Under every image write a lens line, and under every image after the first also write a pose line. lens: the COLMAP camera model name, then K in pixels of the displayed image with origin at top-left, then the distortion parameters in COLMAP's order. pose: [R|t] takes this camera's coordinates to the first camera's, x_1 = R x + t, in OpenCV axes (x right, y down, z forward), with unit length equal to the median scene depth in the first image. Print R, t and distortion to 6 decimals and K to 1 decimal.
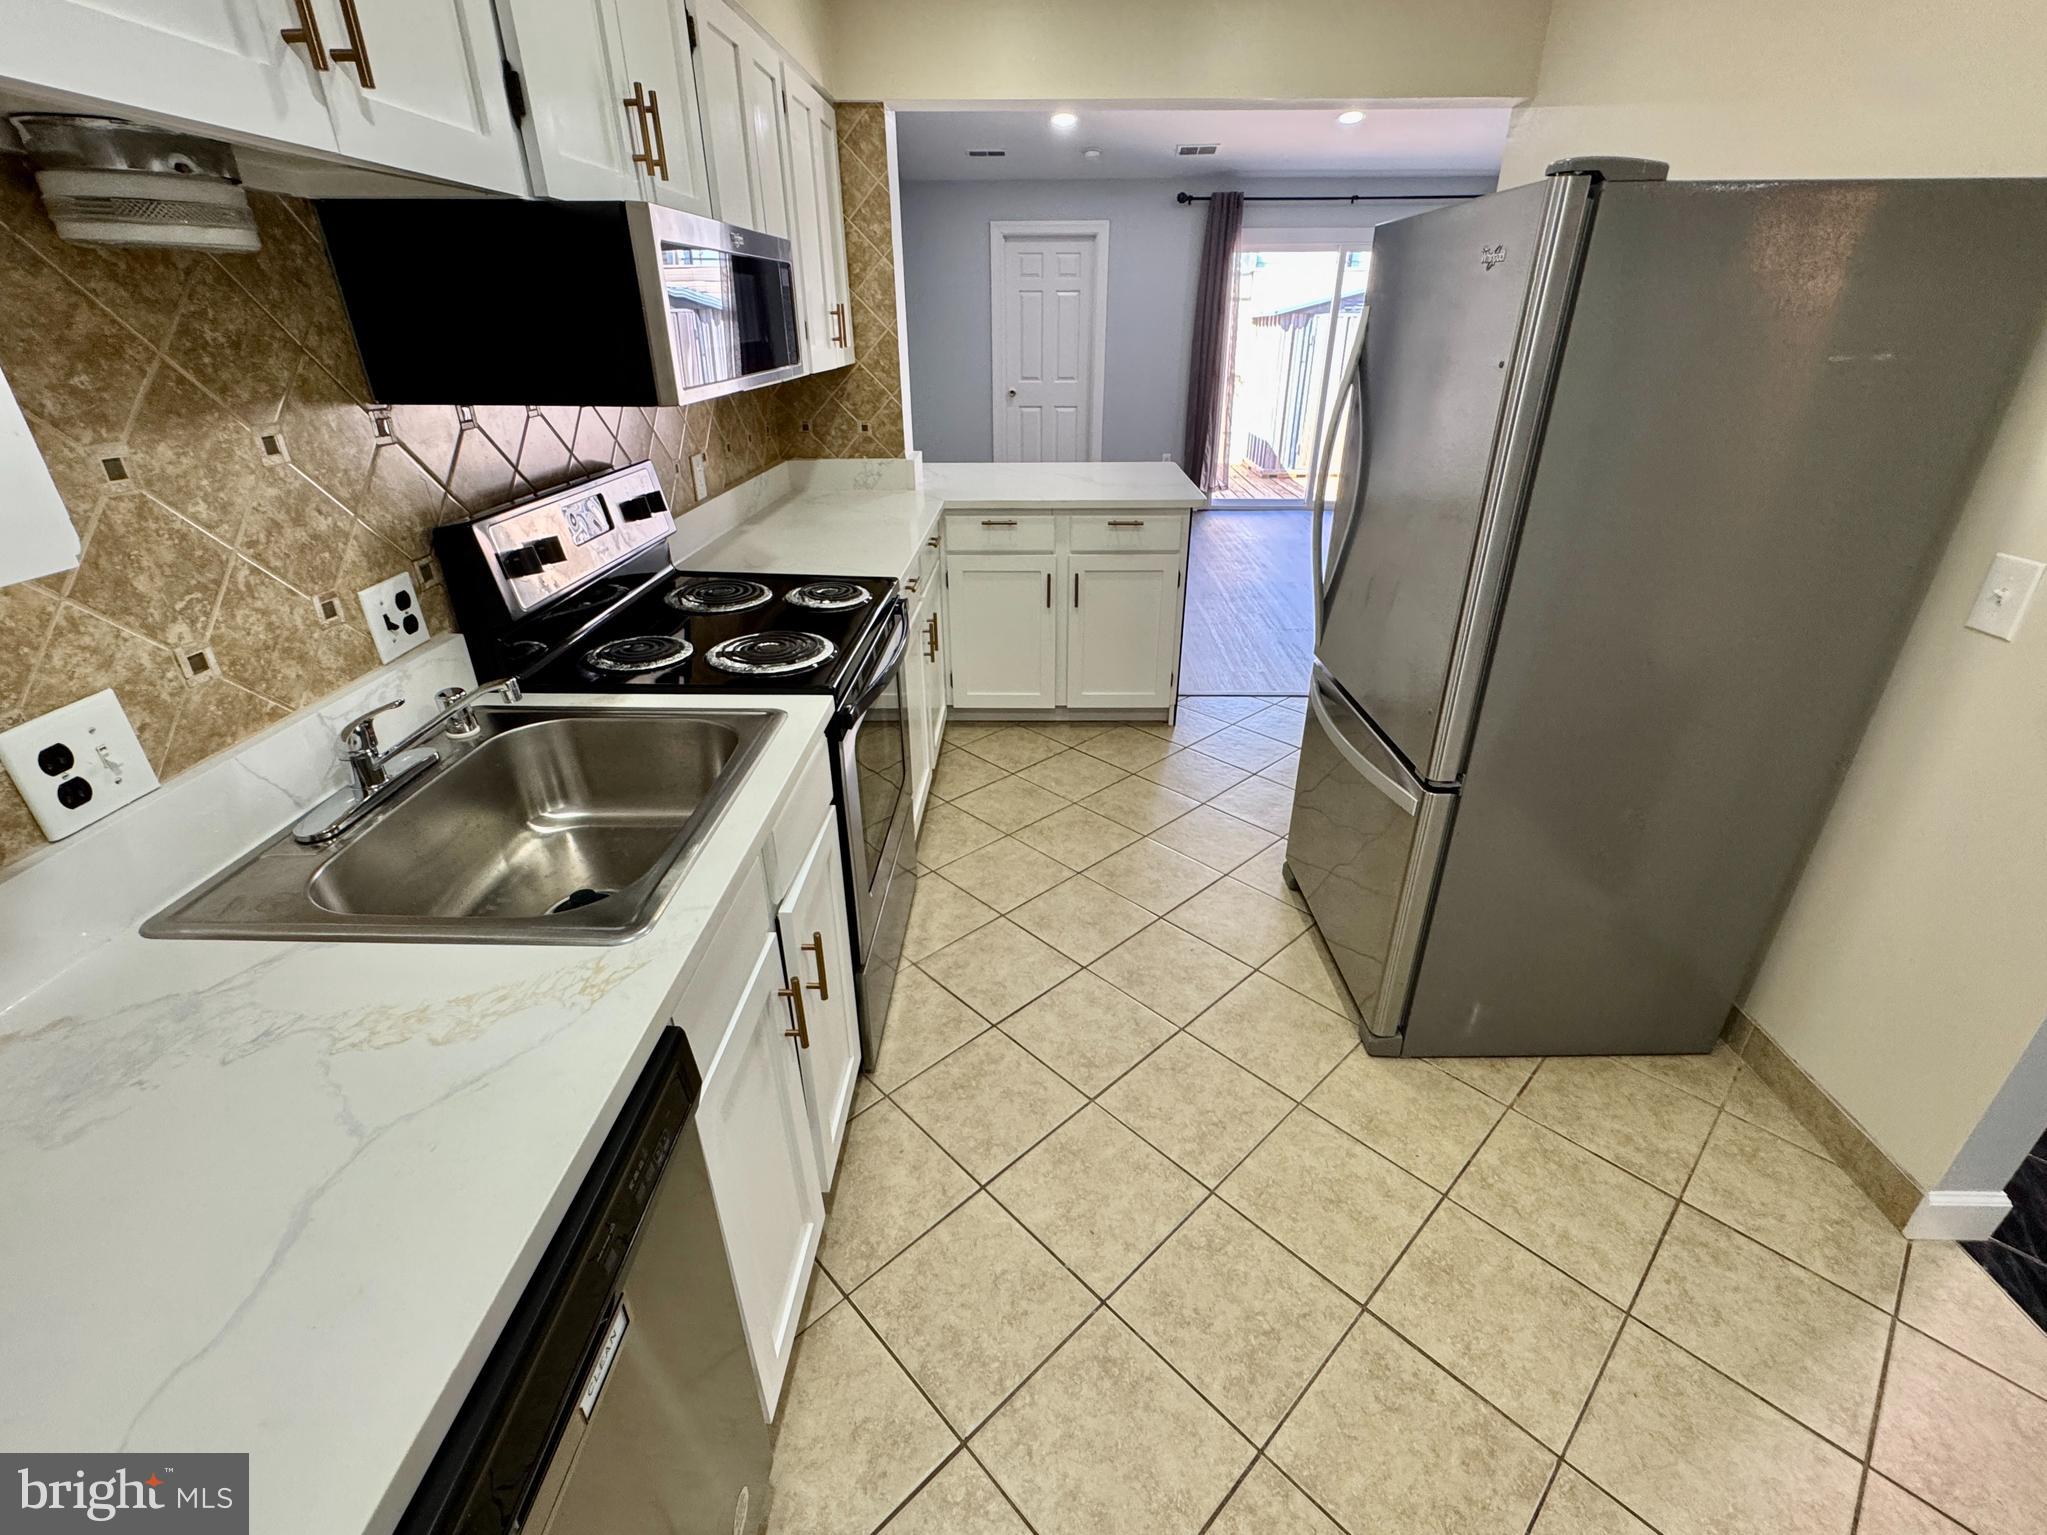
lens RADIAL K [[908.5, 0, 1023.5], [0, 908.5, 767.5], [0, 0, 1]] dist [0.002642, 0.000781]
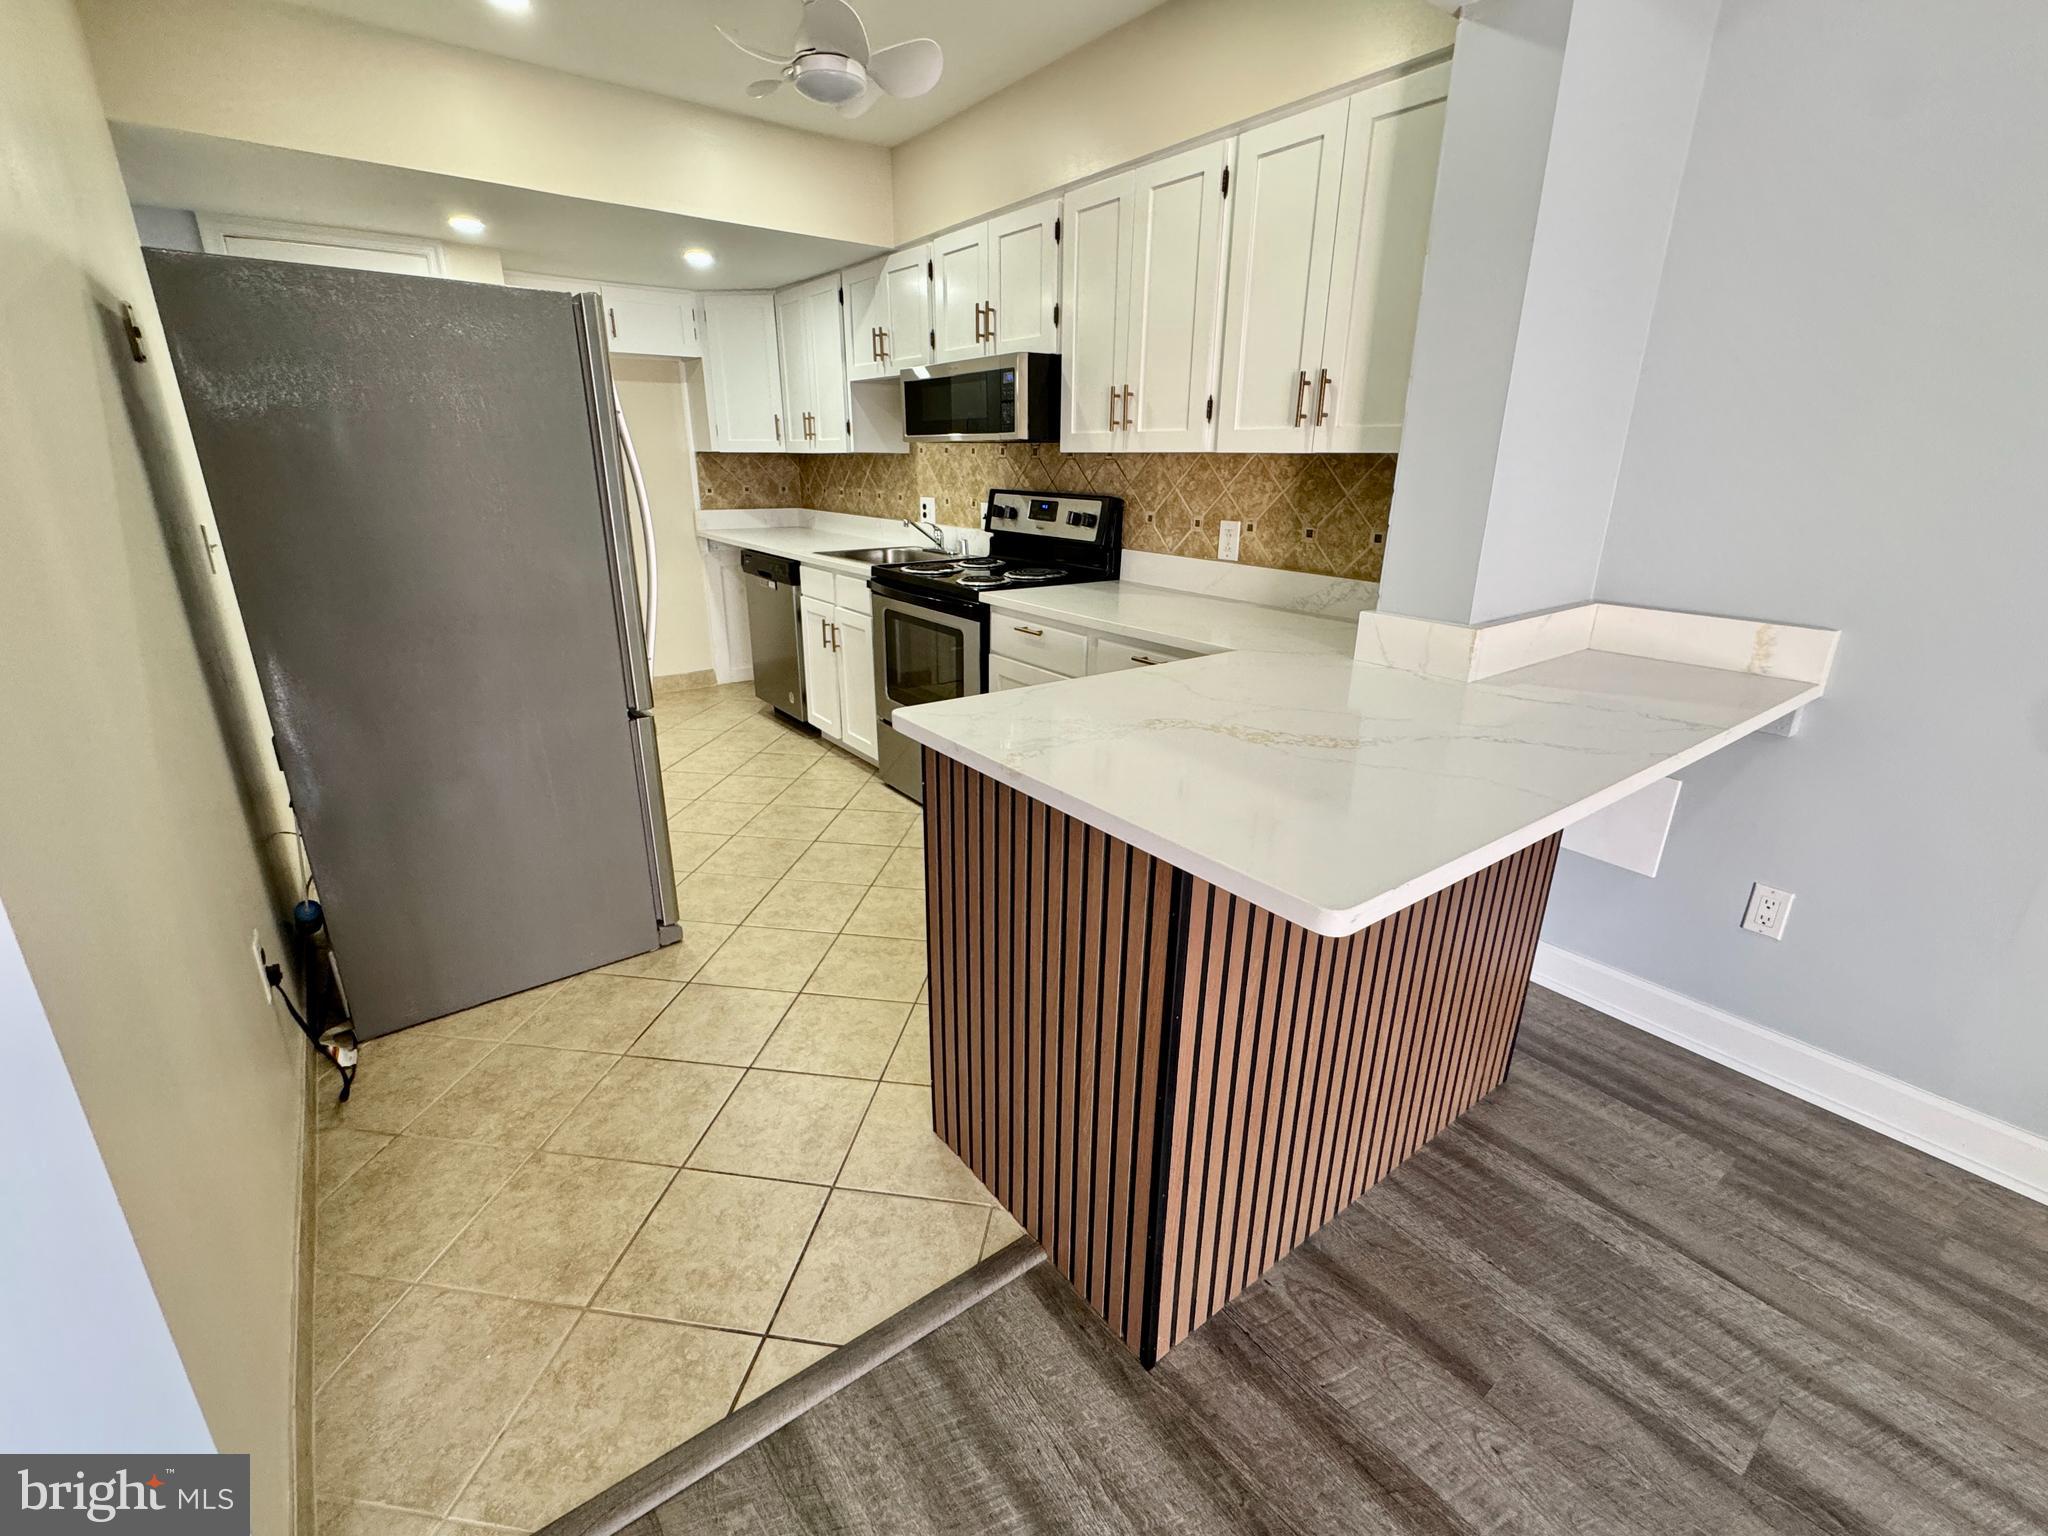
lens RADIAL K [[908.9, 0, 1024.0], [0, 908.9, 768.0], [0, 0, 1]] dist [0.002642, 0.000781]
pose [[-0.792307, 0.201216, -0.575988, 1.202257], [-0.271569, 0.729072, 0.628255, -1.685006], [0.546352, 0.654191, -0.523005, 3.680327]]
